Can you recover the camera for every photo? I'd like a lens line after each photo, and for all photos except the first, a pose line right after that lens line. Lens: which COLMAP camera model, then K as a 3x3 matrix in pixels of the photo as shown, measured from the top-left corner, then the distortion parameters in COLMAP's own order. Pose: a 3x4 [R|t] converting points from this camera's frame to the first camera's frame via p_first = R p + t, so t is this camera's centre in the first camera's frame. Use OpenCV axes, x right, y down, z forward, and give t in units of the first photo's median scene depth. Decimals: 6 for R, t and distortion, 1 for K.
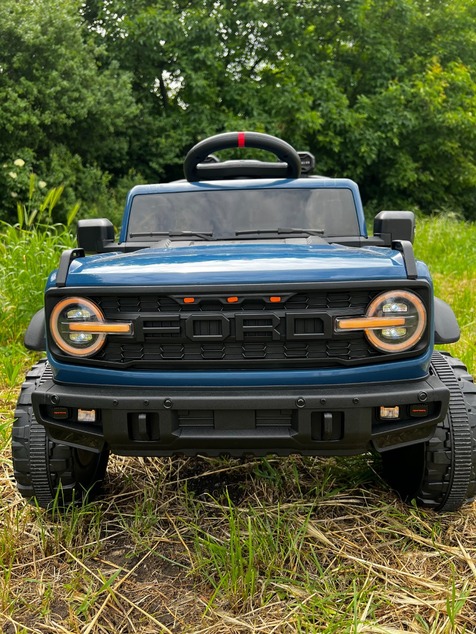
lens RADIAL K [[492.1, 0, 237.0], [0, 492.1, 317.1], [0, 0, 1]] dist [0.041605, -0.058317]
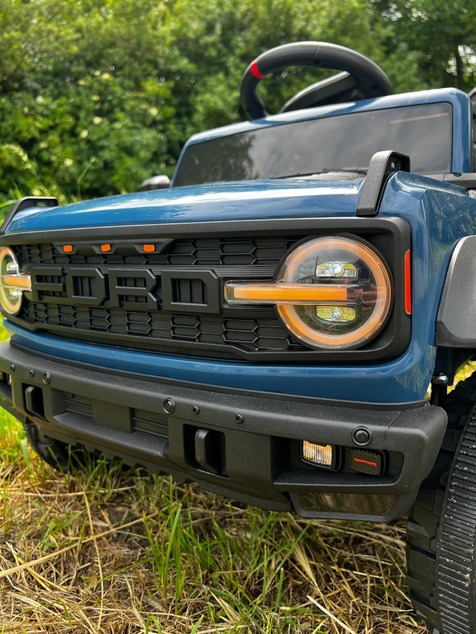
lens RADIAL K [[492.8, 0, 239.2], [0, 492.8, 315.6], [0, 0, 1]] dist [0.039191, -0.070093]
pose [[0.850054, 0.088669, -0.519179, 0.034397], [-0.082430, 0.995977, 0.035135, 0.001484], [0.520206, 0.012929, 0.853943, 0.030998]]
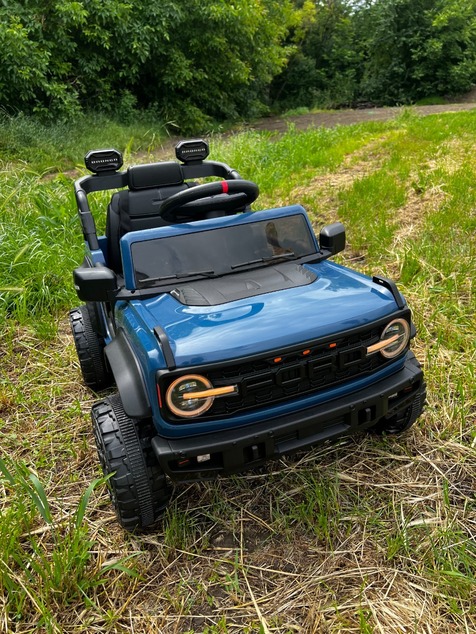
lens RADIAL K [[490.2, 0, 240.3], [0, 490.2, 319.4], [0, 0, 1]] dist [0.042233, -0.051591]
pose [[0.902267, -0.213505, 0.374607, -0.043120], [0.135773, 0.965284, 0.223140, -0.029282], [-0.409243, -0.150471, 0.899932, -0.009809]]
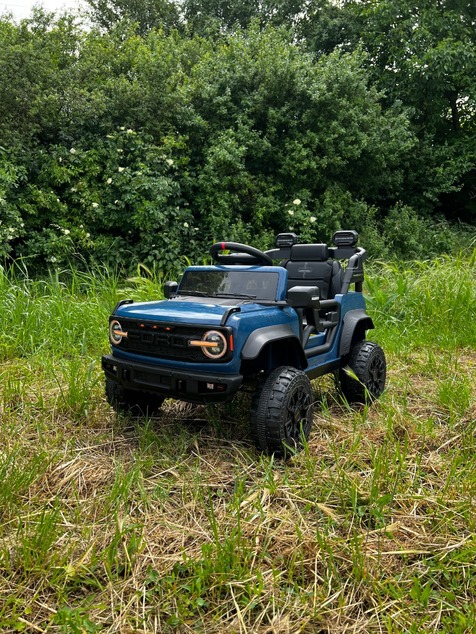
lens RADIAL K [[492.8, 0, 239.2], [0, 492.8, 315.6], [0, 0, 1]] dist [0.039191, -0.070093]
pose [[0.837422, 0.084652, -0.539961, 0.104257], [-0.110098, 0.993808, -0.014947, -0.006428], [0.535353, 0.071966, 0.841557, -0.052045]]
